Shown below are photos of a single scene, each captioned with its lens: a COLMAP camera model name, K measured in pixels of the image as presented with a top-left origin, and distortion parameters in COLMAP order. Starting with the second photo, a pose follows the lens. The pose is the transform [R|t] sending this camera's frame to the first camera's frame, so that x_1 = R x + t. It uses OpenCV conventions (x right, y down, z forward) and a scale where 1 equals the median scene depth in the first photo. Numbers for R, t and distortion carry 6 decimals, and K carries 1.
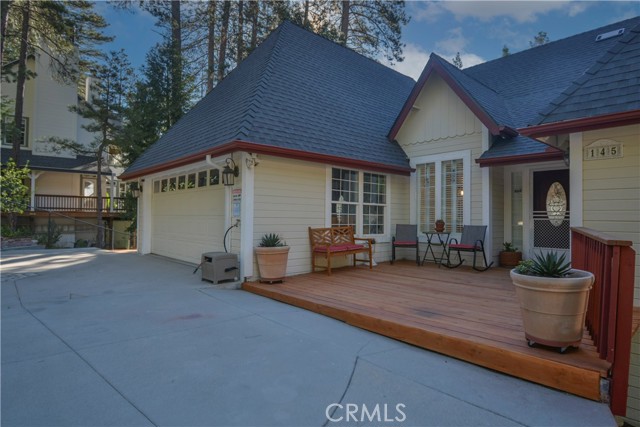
lens RADIAL K [[362.9, 0, 319.3], [0, 362.9, 199.9], [0, 0, 1]] dist [0.044598, -0.041222]
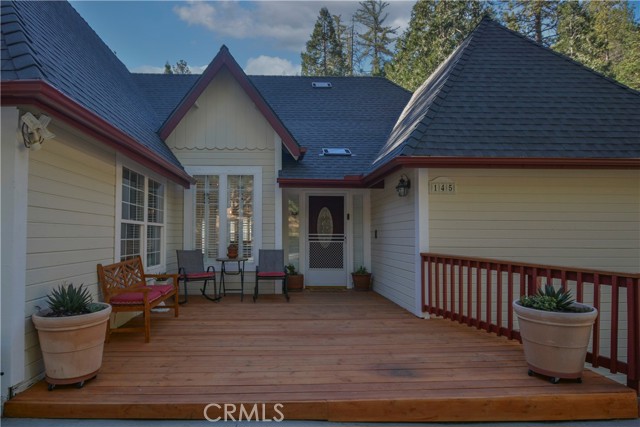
lens RADIAL K [[378.7, 0, 290.2], [0, 378.7, 213.8], [0, 0, 1]] dist [0.028184, -0.032969]
pose [[0.654630, 0.036029, 0.755090, -0.268907], [-0.036392, 0.999207, -0.016127, -0.006588], [-0.755073, -0.016922, 0.655422, 0.342192]]
